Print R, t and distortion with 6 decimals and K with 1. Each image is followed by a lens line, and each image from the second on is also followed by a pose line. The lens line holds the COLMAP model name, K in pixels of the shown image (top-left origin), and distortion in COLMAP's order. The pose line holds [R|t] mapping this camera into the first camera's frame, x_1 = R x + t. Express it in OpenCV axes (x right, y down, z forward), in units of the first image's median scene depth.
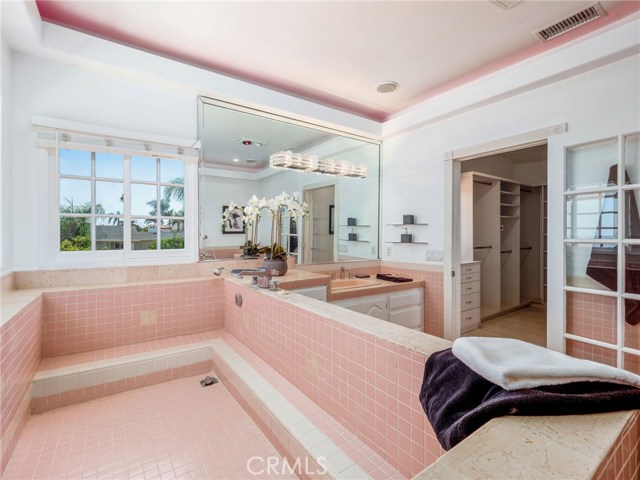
lens RADIAL K [[302.1, 0, 318.4], [0, 302.1, 237.3], [0, 0, 1]] dist [0.001350, -0.000449]
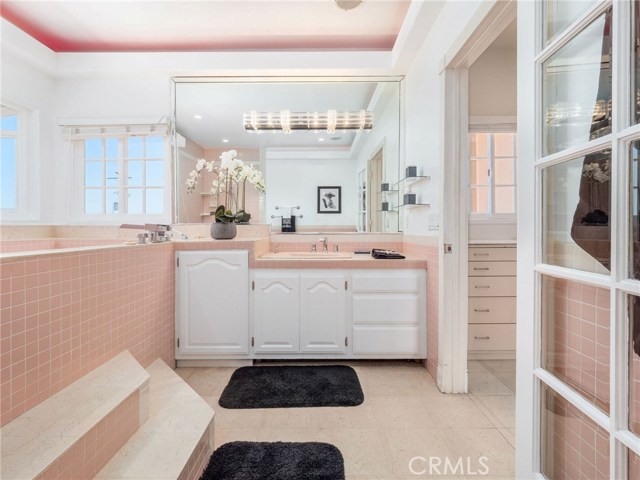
lens RADIAL K [[309.0, 0, 320.2], [0, 309.0, 226.9], [0, 0, 1]] dist [-0.000528, -0.000159]
pose [[0.819623, -0.001762, -0.572901, 0.562628], [-0.000926, 0.999990, -0.004400, 0.074174], [0.572903, 0.004137, 0.819613, 0.293880]]
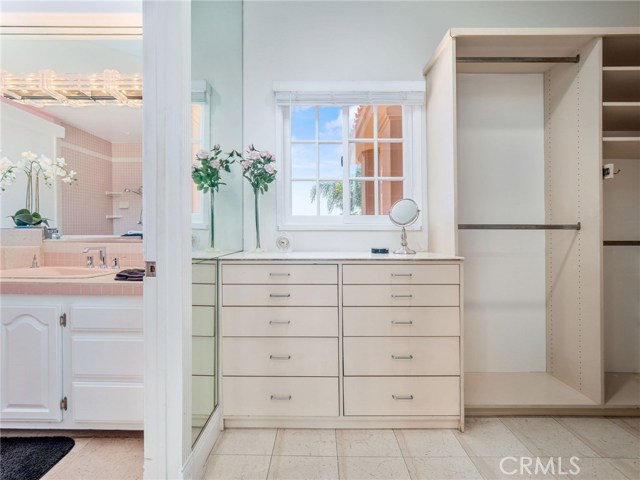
lens RADIAL K [[302.1, 0, 318.4], [0, 302.1, 237.3], [0, 0, 1]] dist [0.001350, -0.000449]
pose [[0.818493, 0.016197, -0.574287, 0.788366], [-0.011383, 0.999863, 0.011976, 0.068356], [0.574403, -0.003265, 0.818566, 0.755936]]
